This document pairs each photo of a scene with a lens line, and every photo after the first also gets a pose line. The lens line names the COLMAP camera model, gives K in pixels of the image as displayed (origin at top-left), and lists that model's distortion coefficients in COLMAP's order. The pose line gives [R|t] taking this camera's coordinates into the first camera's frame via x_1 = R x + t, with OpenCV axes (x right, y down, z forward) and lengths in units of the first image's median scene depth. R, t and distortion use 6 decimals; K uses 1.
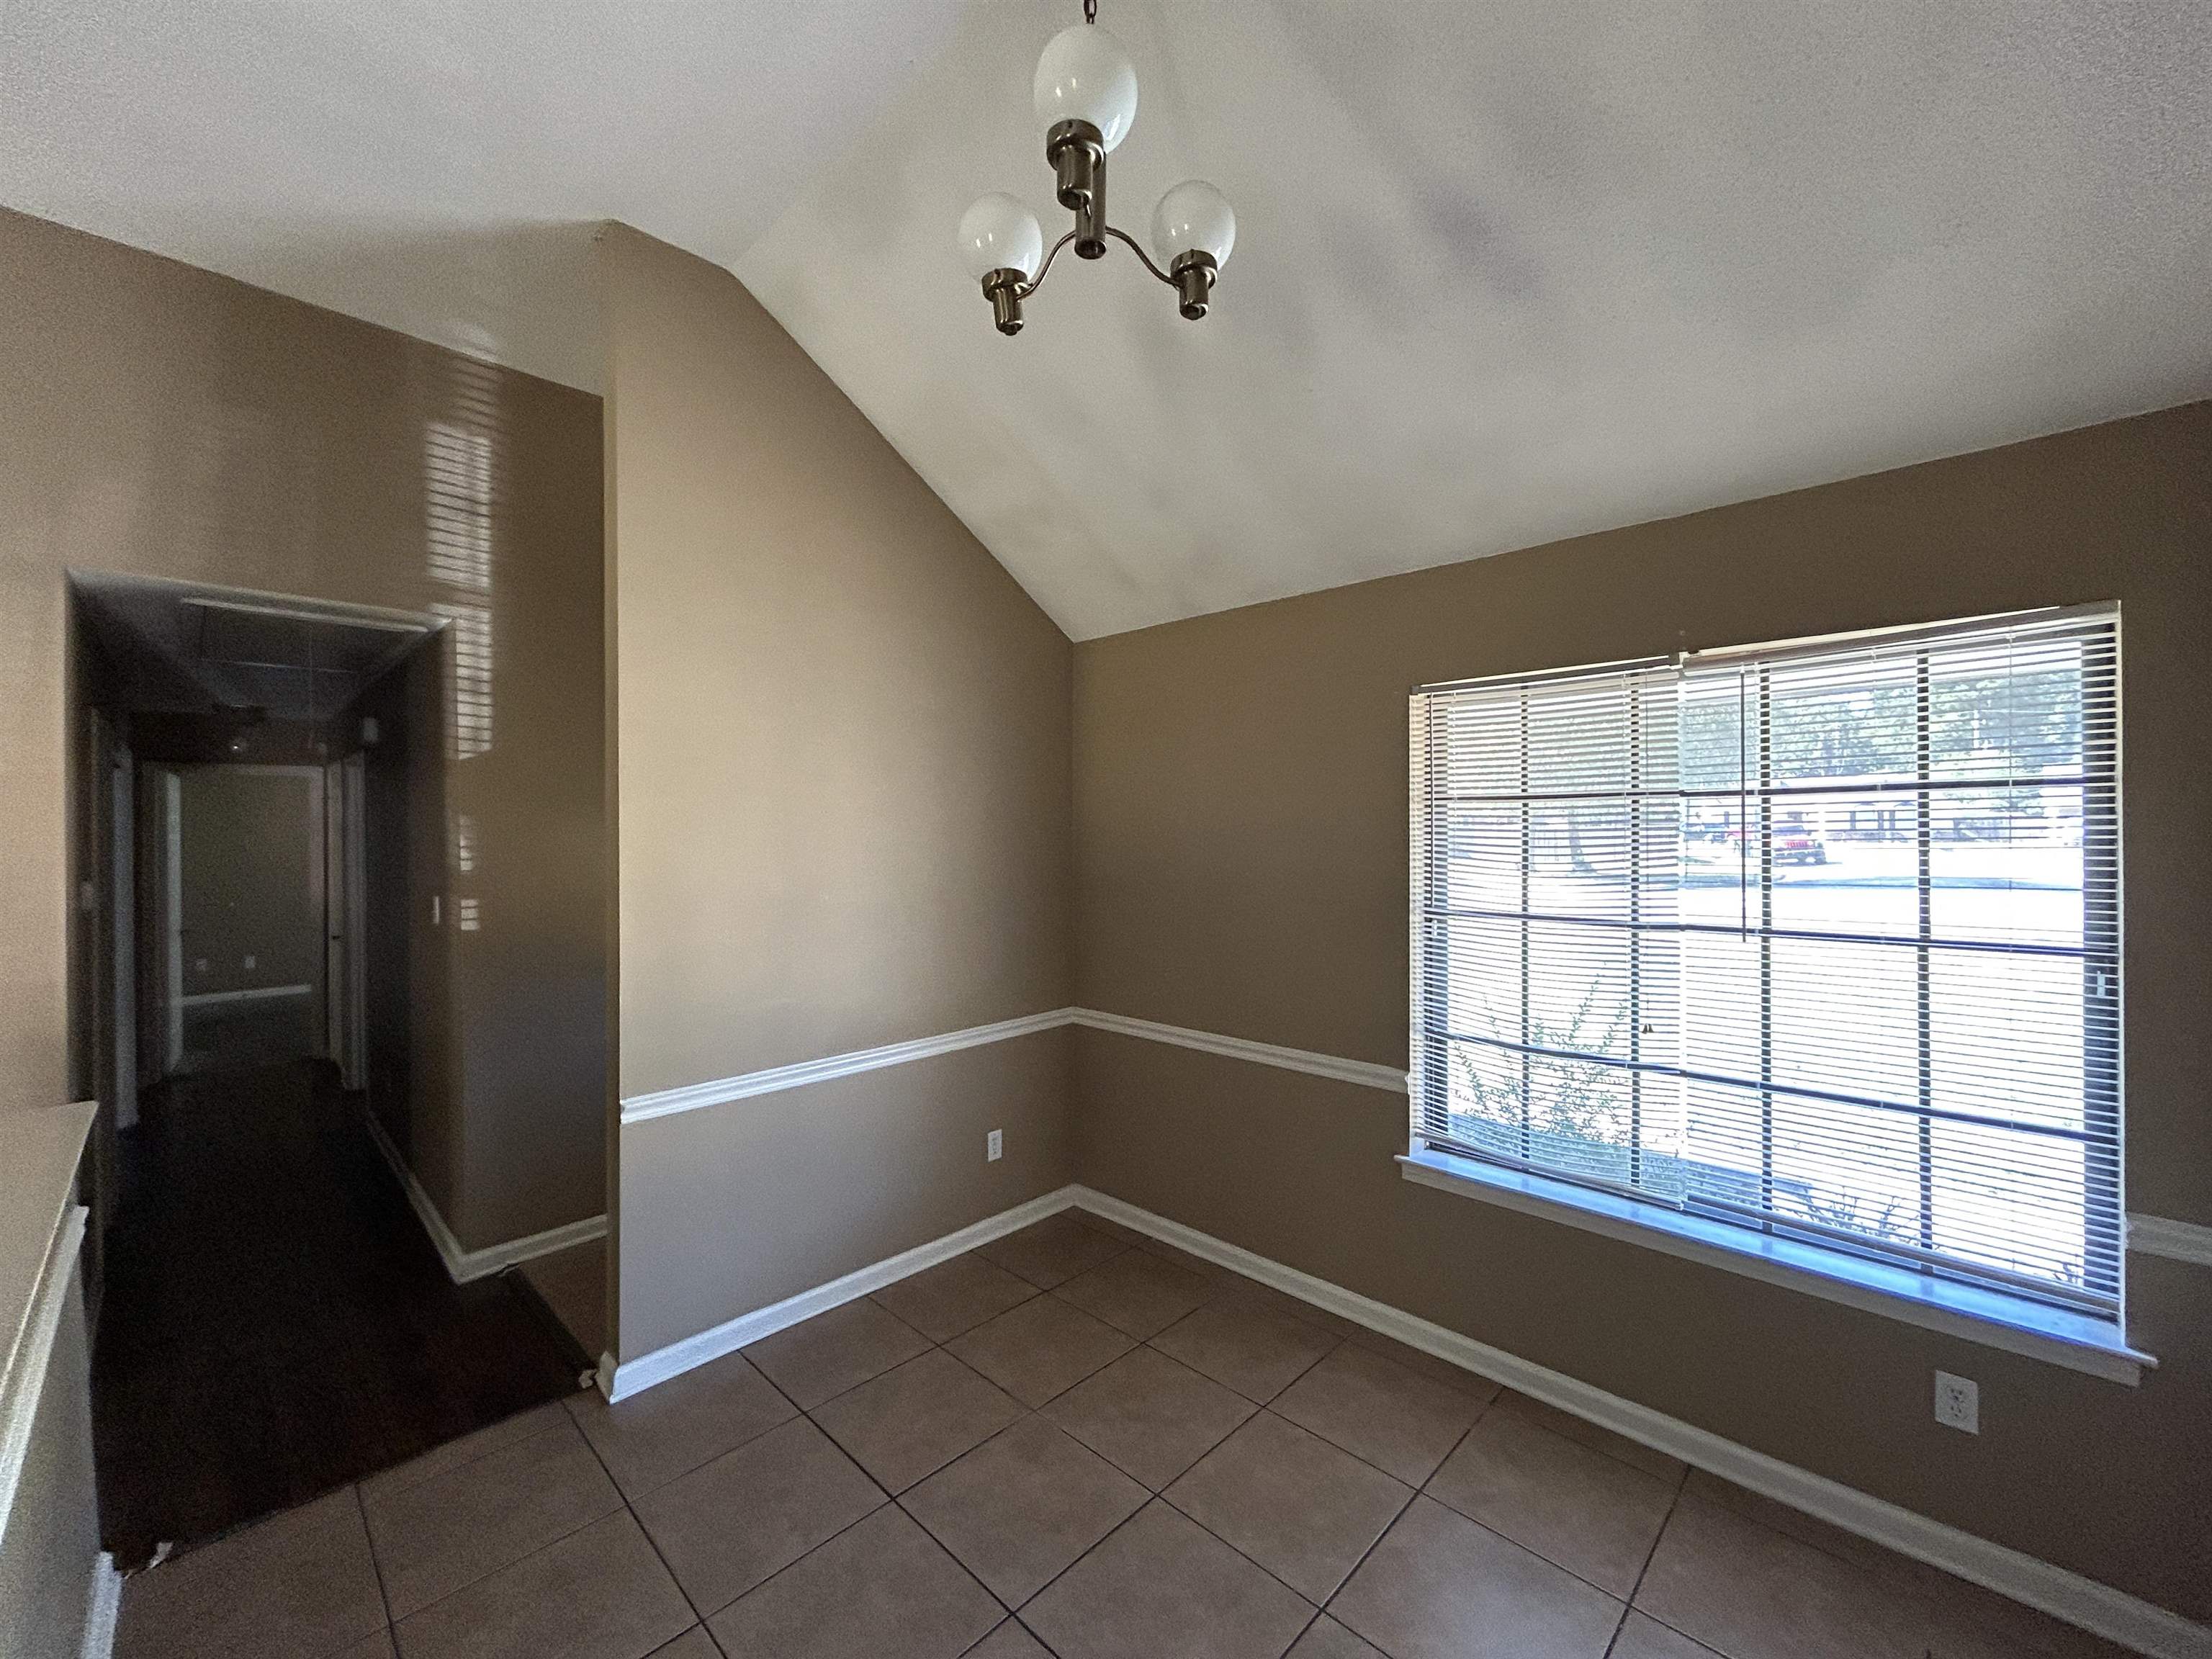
lens RADIAL K [[899.2, 0, 1106.0], [0, 899.2, 829.5], [0, 0, 1]] dist [-0.000541, -0.000002]
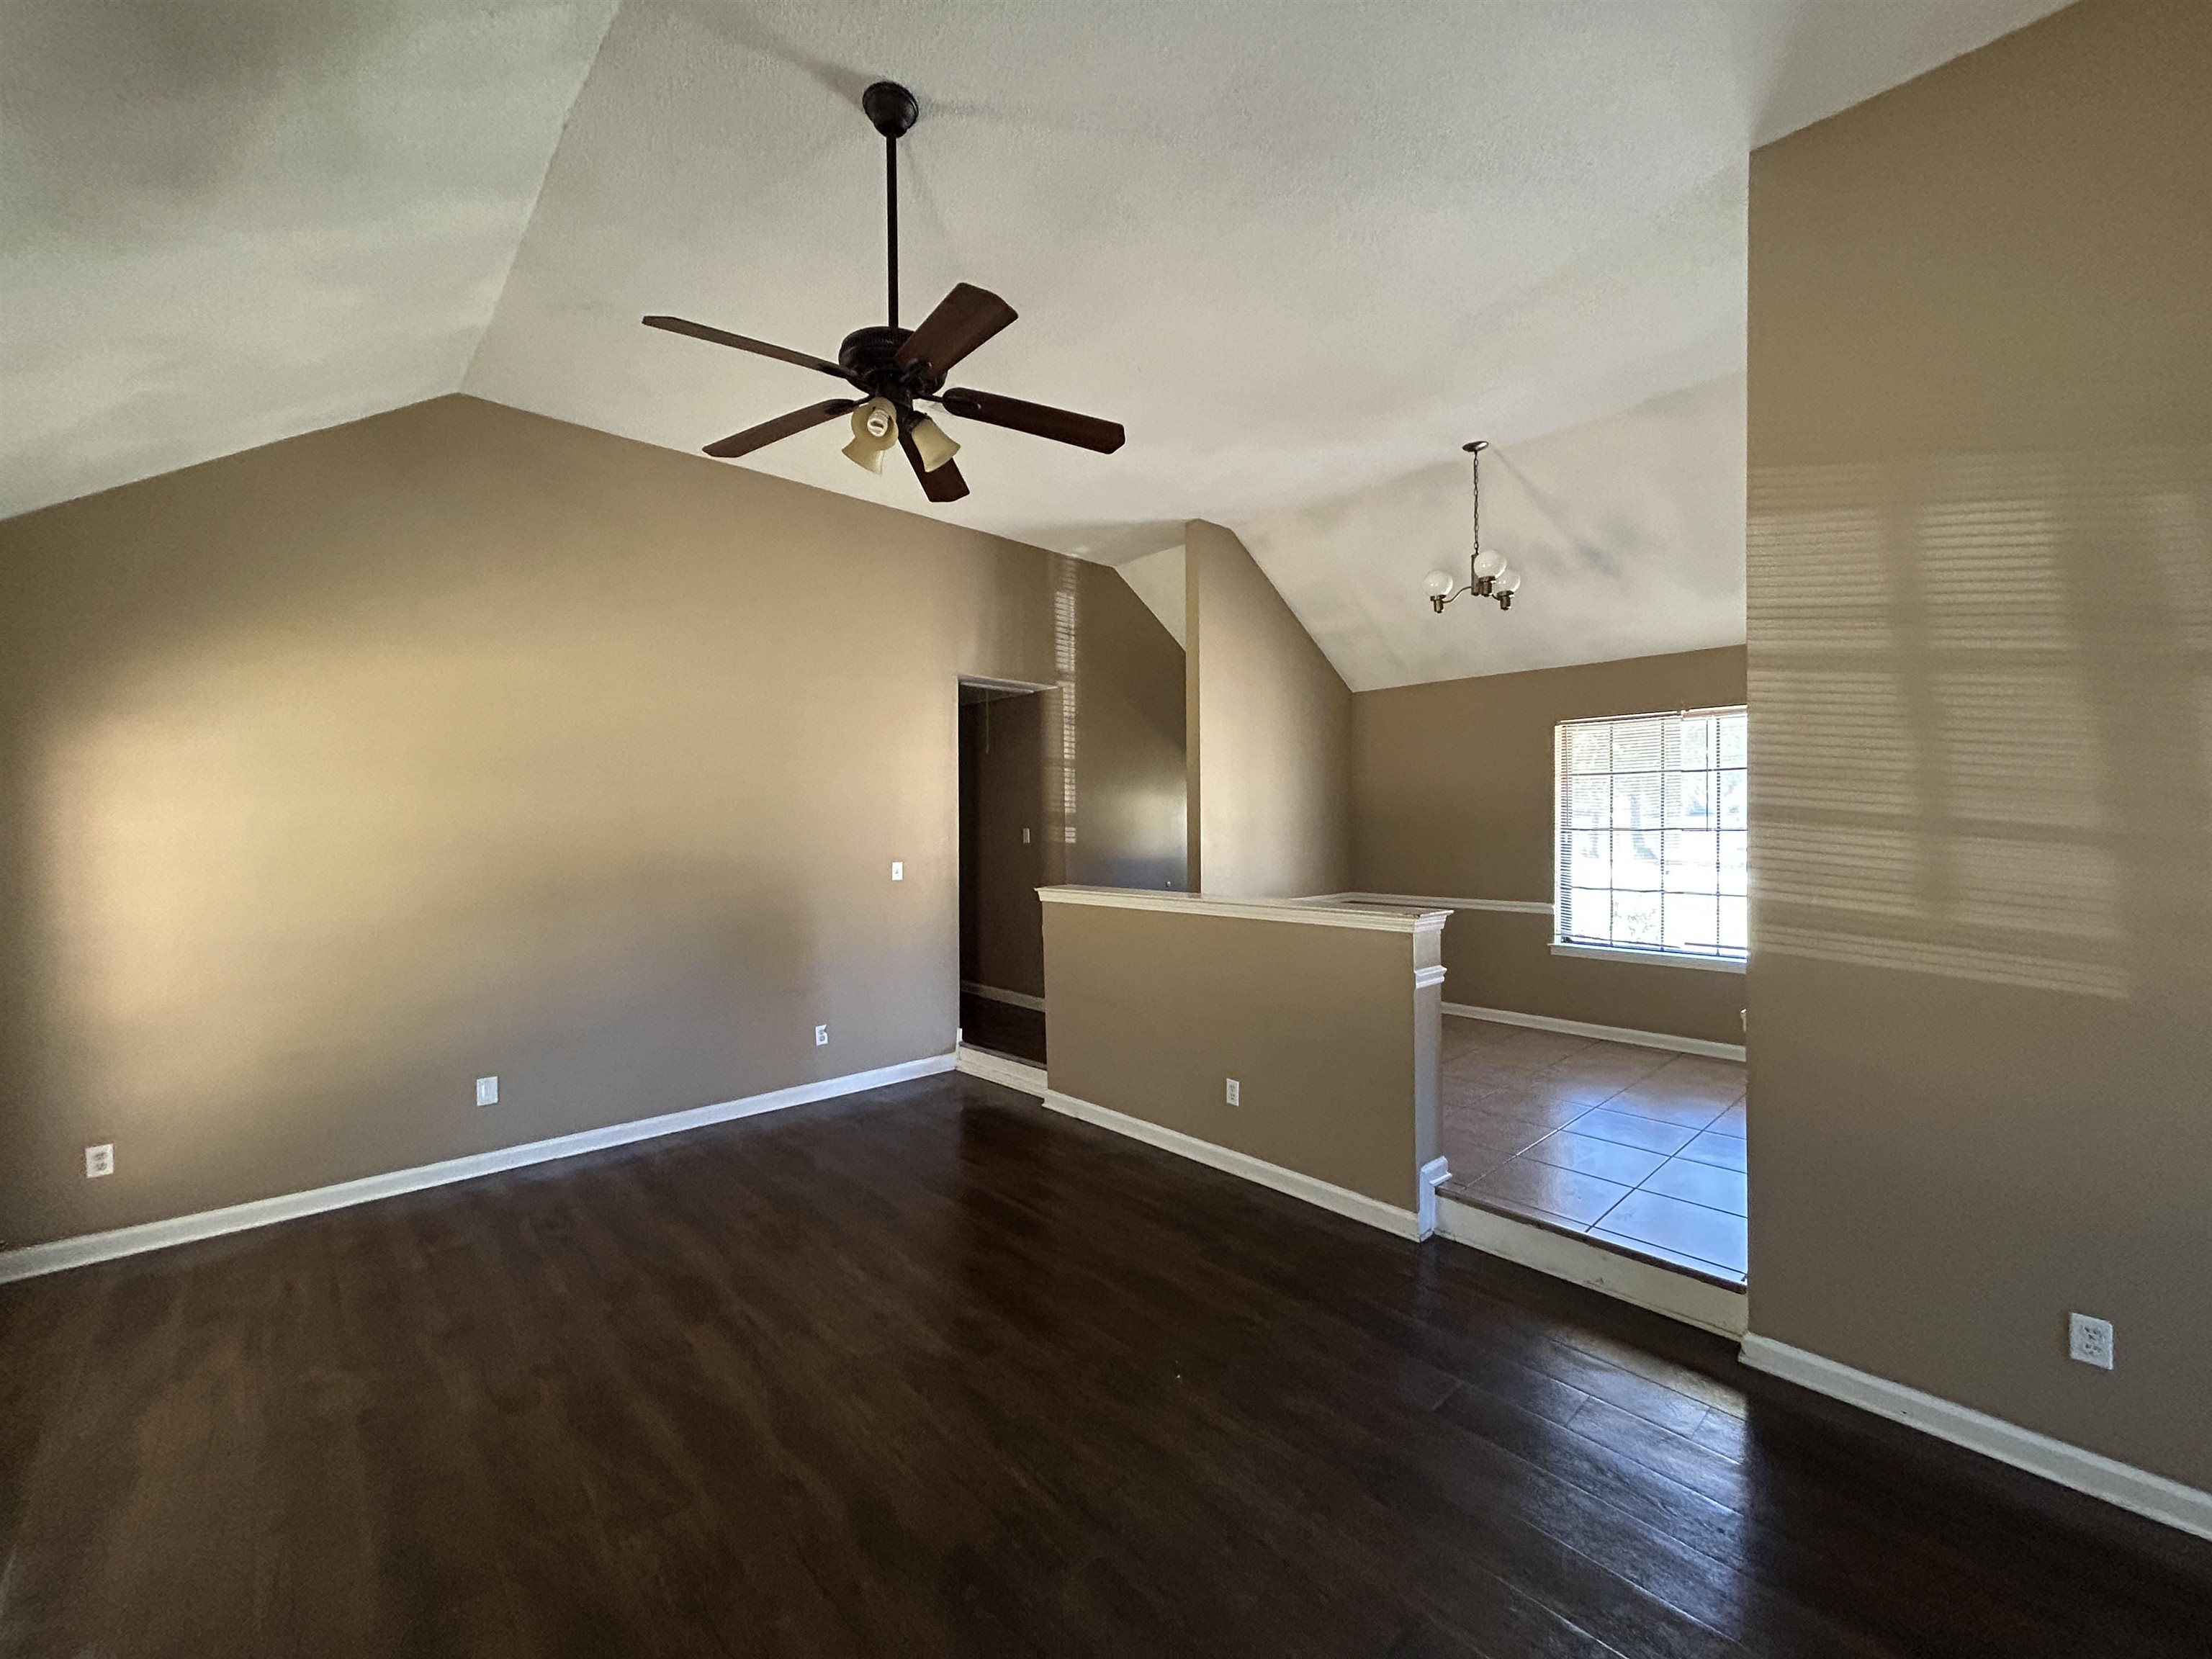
lens RADIAL K [[899.2, 0, 1106.0], [0, 899.2, 829.5], [0, 0, 1]] dist [-0.000541, -0.000002]
pose [[0.998902, -0.000354, -0.046840, -0.599488], [0.000857, 0.999942, 0.010700, 0.068529], [0.046833, -0.010729, 0.998845, -1.130817]]
